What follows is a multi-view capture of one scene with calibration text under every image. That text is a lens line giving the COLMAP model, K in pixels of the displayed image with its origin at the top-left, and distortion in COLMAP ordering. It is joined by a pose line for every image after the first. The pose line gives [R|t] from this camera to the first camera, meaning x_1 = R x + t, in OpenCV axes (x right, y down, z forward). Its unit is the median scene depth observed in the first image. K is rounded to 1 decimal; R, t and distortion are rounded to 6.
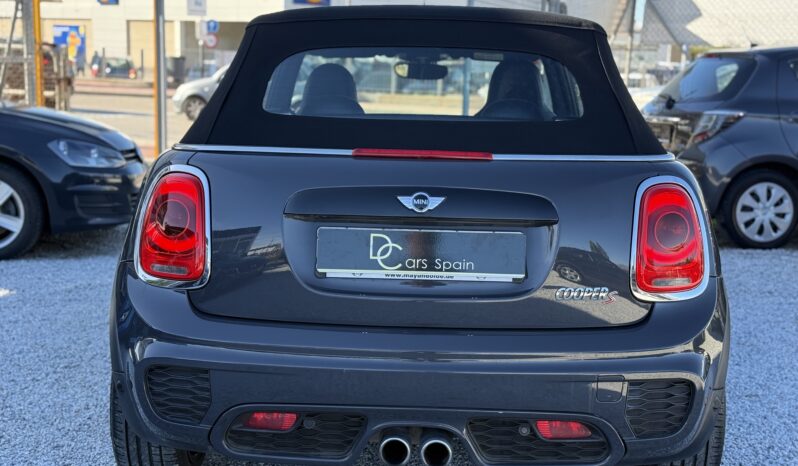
lens RADIAL K [[1131.1, 0, 394.9], [0, 1131.1, 232.5], [0, 0, 1]] dist [0.113226, 0.000000]
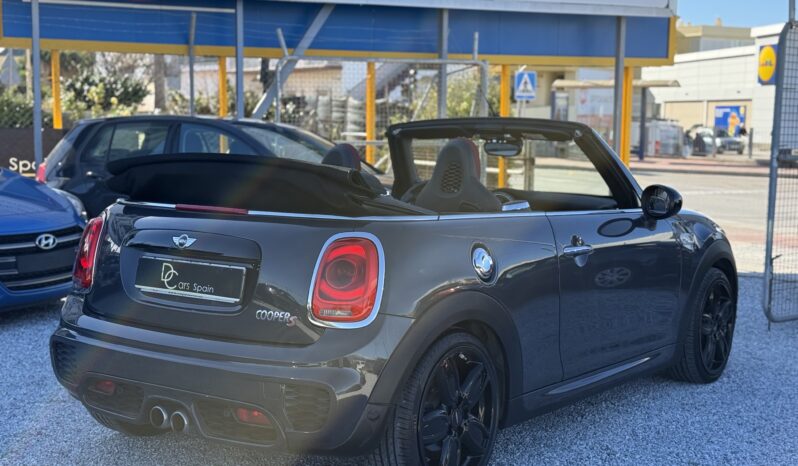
lens RADIAL K [[1131.1, 0, 397.1], [0, 1131.1, 231.6], [0, 0, 1]] dist [0.113226, 0.000000]
pose [[0.830309, 0.038493, -0.555972, 1.008683], [-0.076869, 0.995987, -0.045842, 0.005283], [0.551976, 0.080800, 0.829936, -0.028566]]
